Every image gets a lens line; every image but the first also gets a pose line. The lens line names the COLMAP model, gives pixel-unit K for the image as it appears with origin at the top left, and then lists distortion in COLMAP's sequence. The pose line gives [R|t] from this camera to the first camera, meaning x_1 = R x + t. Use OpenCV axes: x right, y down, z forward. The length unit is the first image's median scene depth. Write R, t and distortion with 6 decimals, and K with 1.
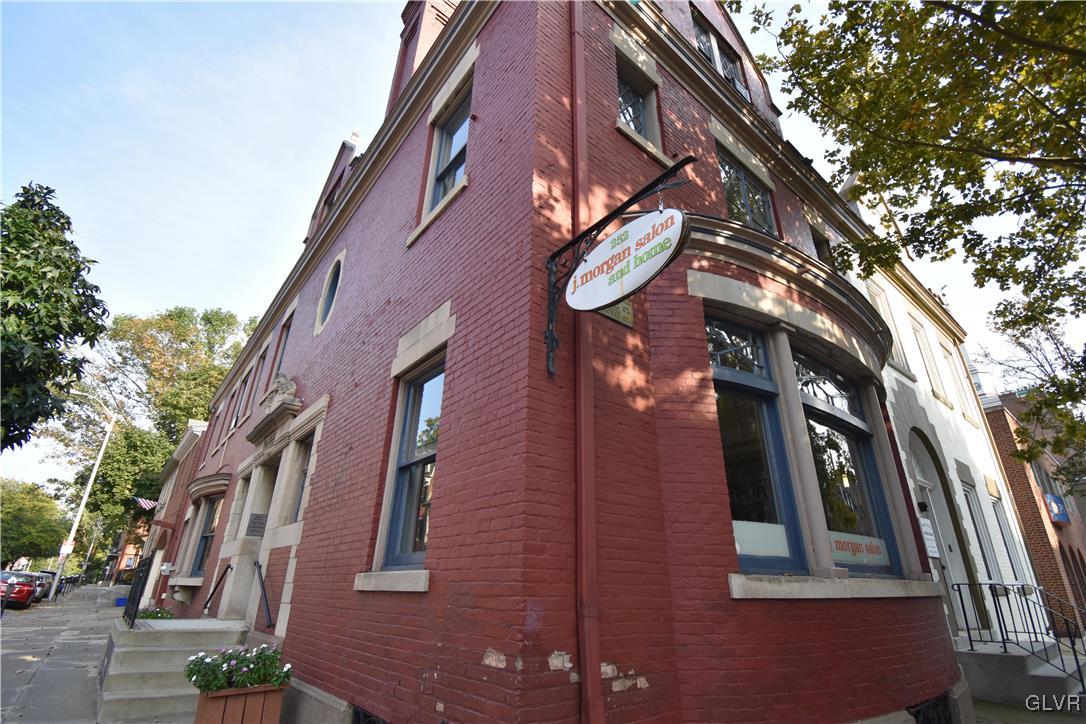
lens RADIAL K [[493.7, 0, 543.0], [0, 493.7, 362.0], [0, 0, 1]] dist [0.019962, -0.026166]
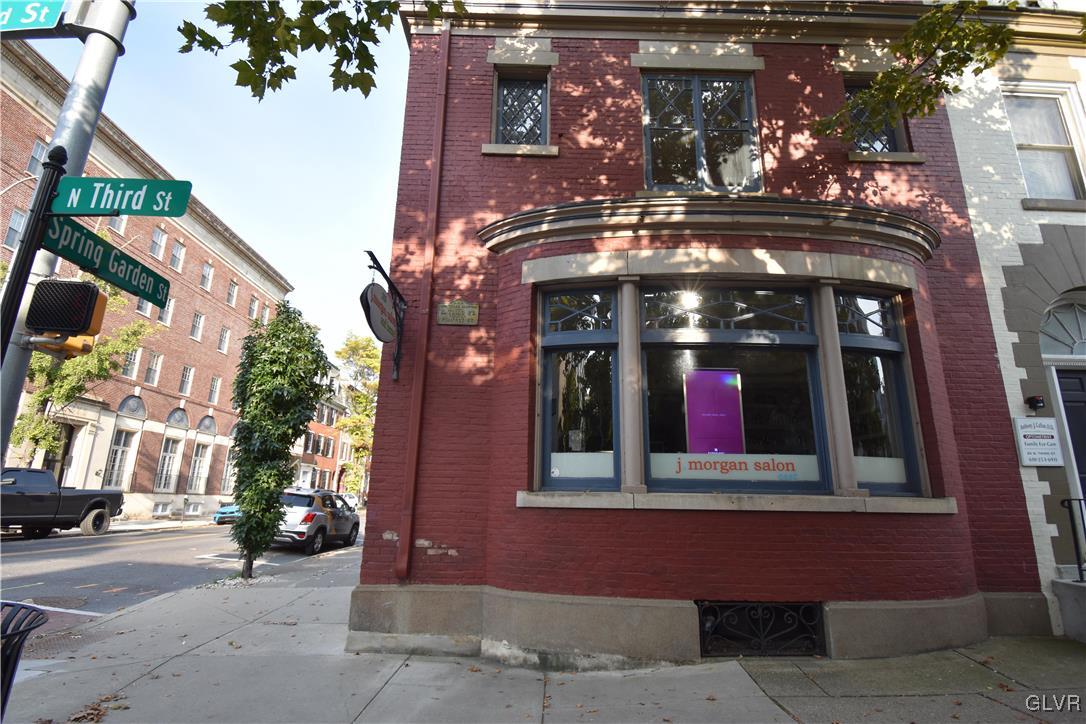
lens RADIAL K [[521.8, 0, 543.0], [0, 521.8, 362.0], [0, 0, 1]] dist [-0.010362, -0.000247]
pose [[0.781586, -0.162813, -0.602175, 1.126821], [0.254136, 0.964702, 0.069022, -0.020276], [0.569682, -0.206981, 0.795375, -0.077804]]
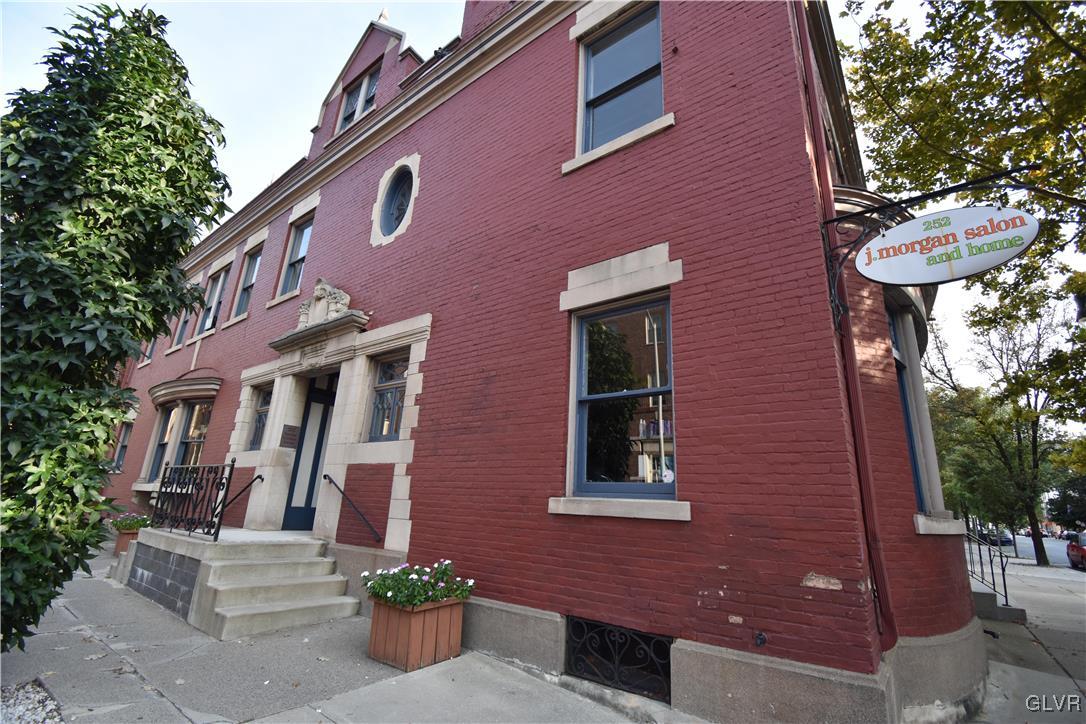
lens RADIAL K [[475.8, 0, 543.0], [0, 475.8, 362.0], [0, 0, 1]] dist [0.017973, -0.023089]
pose [[0.972941, 0.102043, 0.207300, -0.627329], [-0.129136, 0.984137, 0.121645, 0.026602], [-0.191599, -0.145124, 0.970685, 0.073565]]
